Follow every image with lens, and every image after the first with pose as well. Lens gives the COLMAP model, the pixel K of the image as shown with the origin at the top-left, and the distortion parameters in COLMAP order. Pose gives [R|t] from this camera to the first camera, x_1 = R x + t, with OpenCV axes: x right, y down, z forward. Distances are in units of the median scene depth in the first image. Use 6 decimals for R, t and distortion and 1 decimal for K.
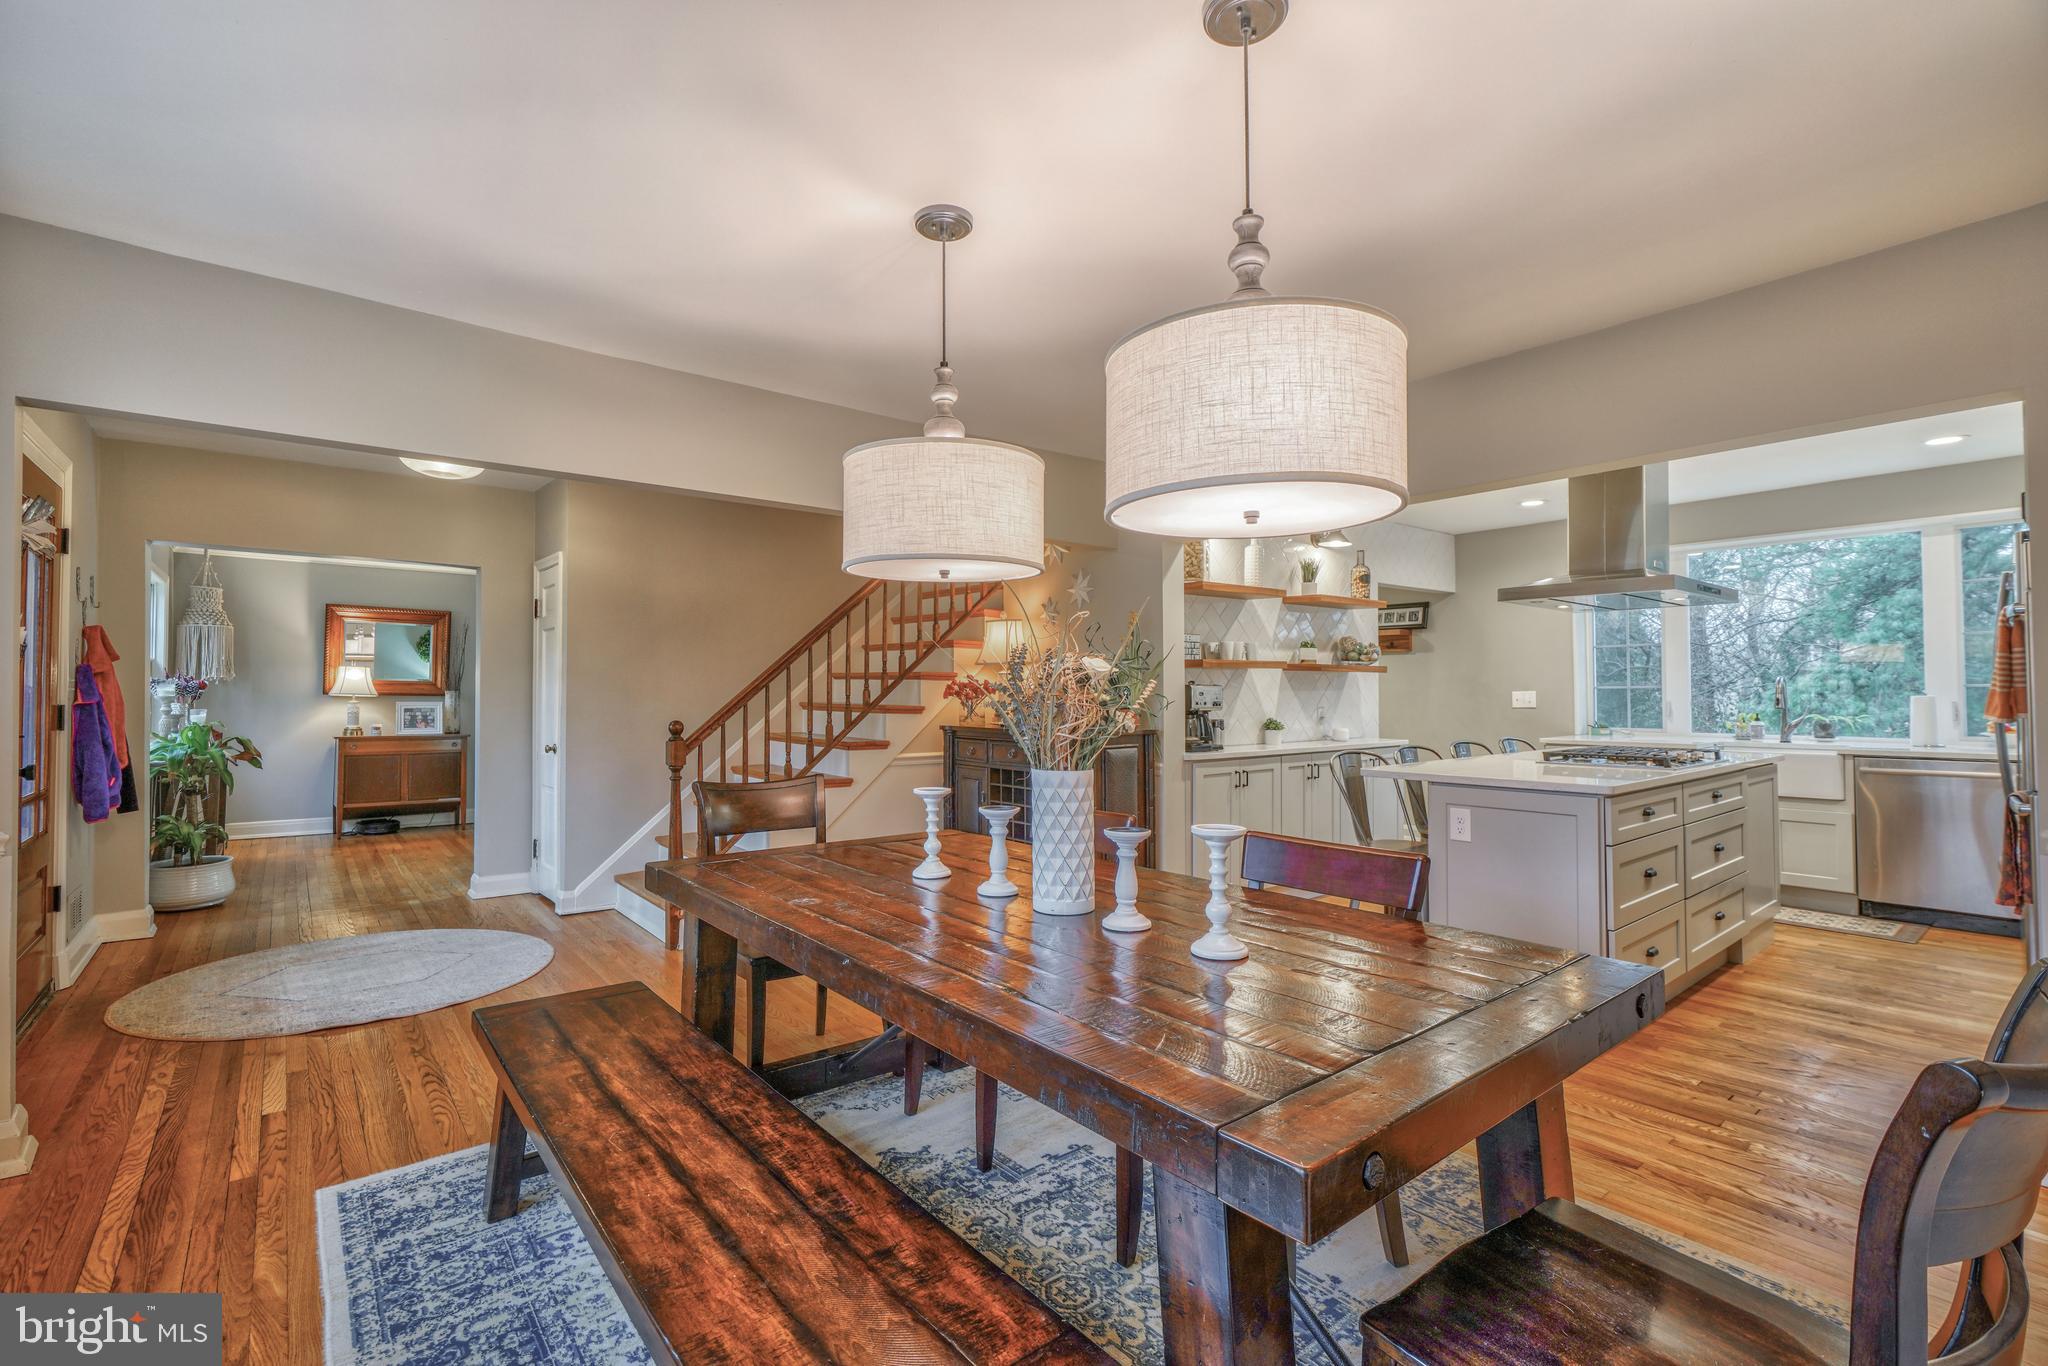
lens RADIAL K [[910.8, 0, 1016.4], [0, 910.8, 675.2], [0, 0, 1]] dist [-0.013590, 0.006398]
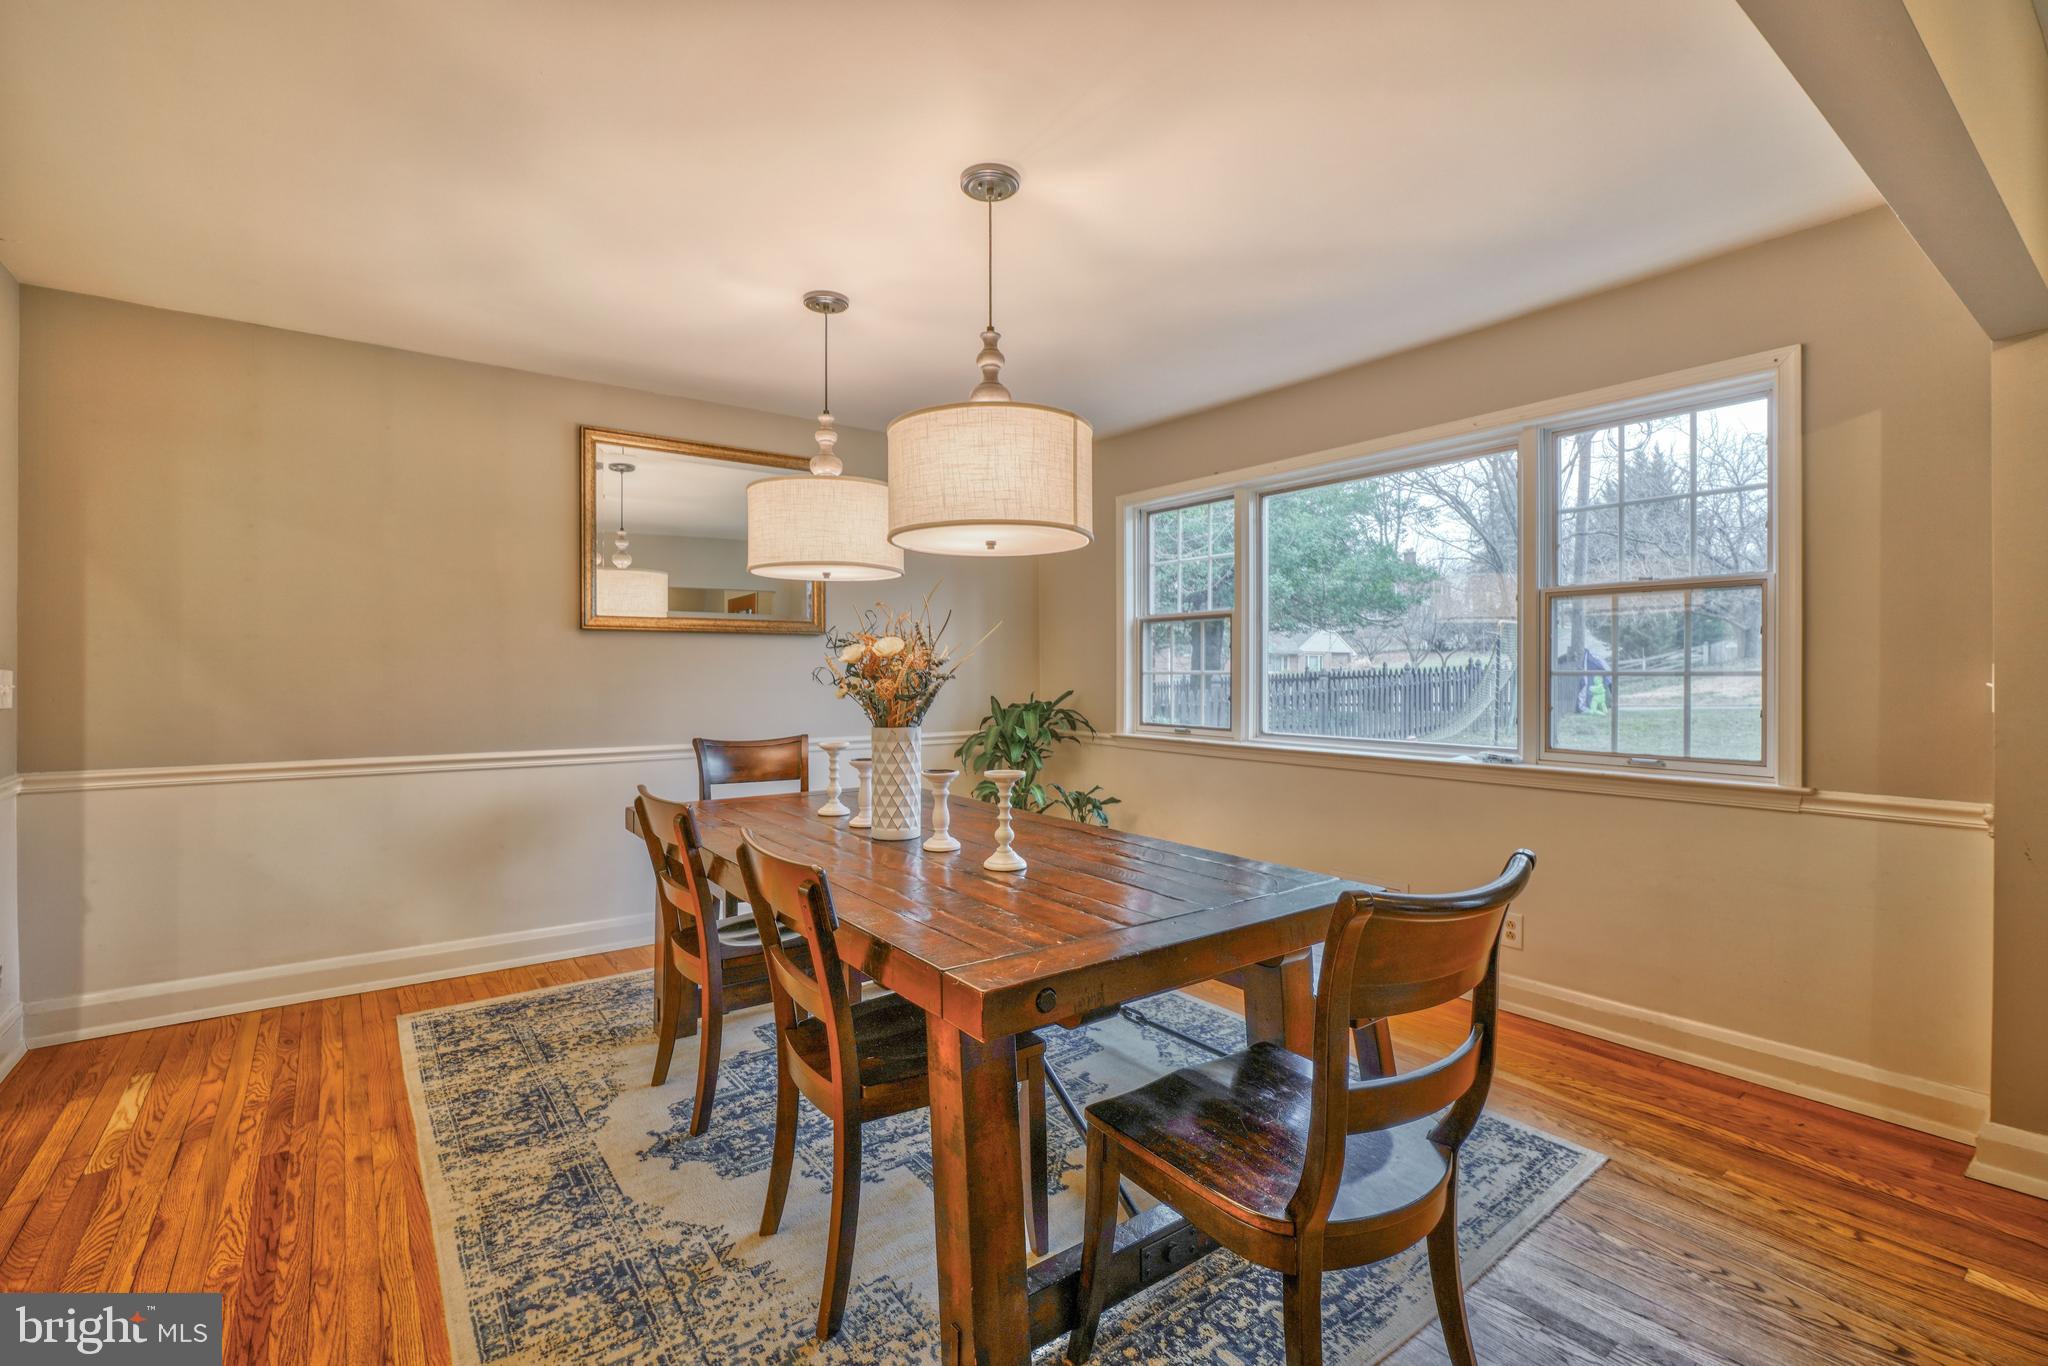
lens RADIAL K [[905.2, 0, 1015.4], [0, 905.2, 675.6], [0, 0, 1]] dist [-0.015179, 0.006721]
pose [[-0.999061, 0.002316, 0.043275, -0.070589], [0.001445, 0.999796, -0.020159, 0.023403], [-0.043313, -0.020078, -0.998860, 0.934755]]
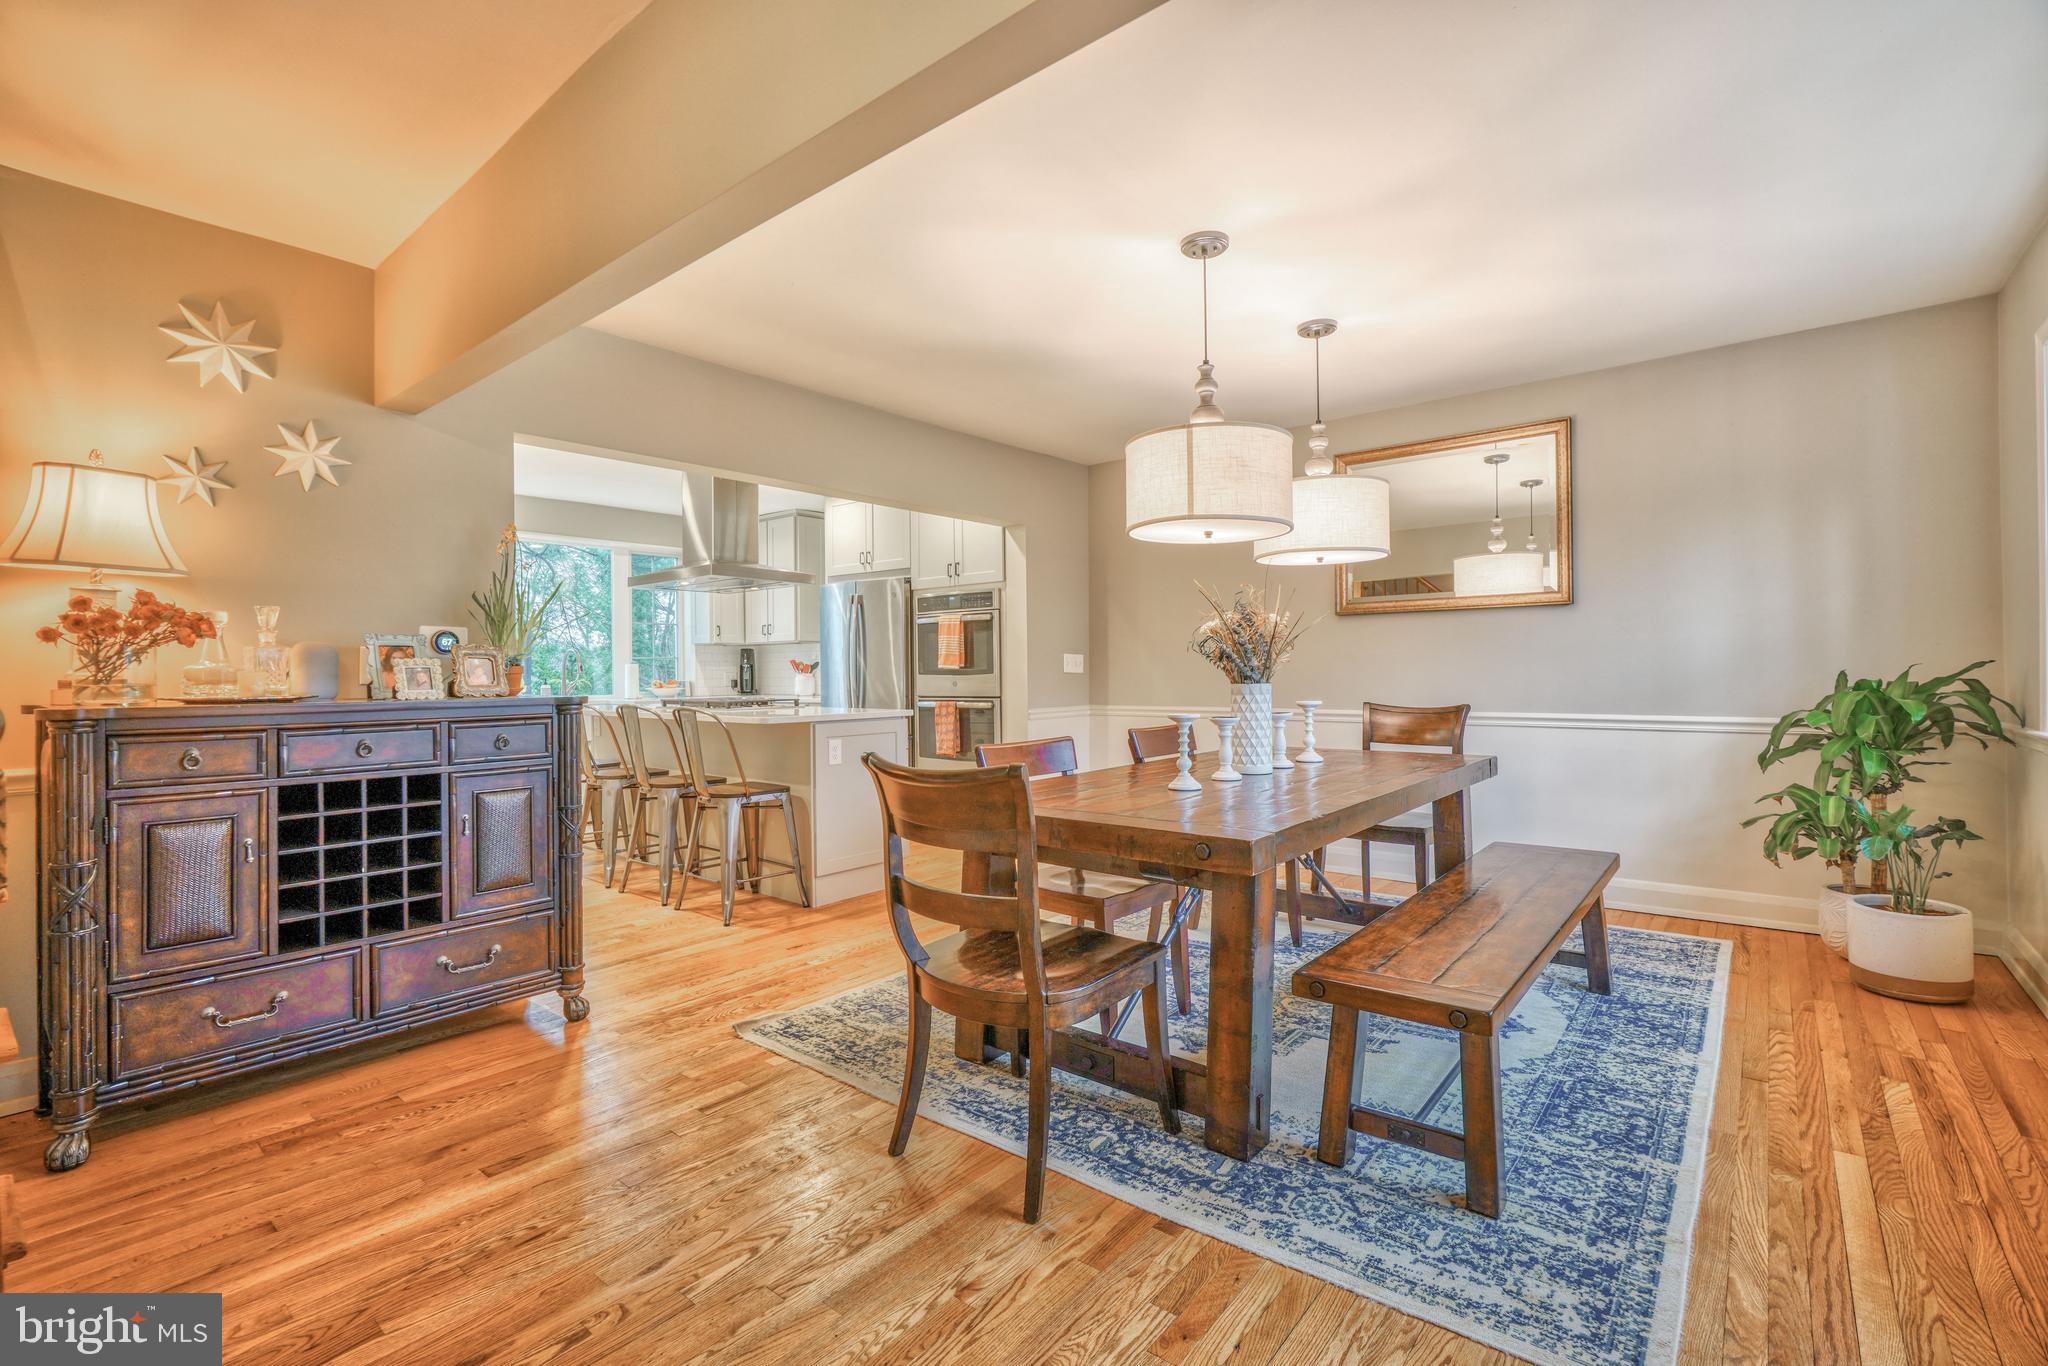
lens RADIAL K [[910.8, 0, 1016.4], [0, 910.8, 675.2], [0, 0, 1]] dist [-0.013590, 0.006398]
pose [[-0.195804, 0.000447, 0.980643, -0.584154], [-0.010539, 0.999941, -0.002560, 0.039316], [-0.980586, -0.010836, -0.195788, 0.707548]]
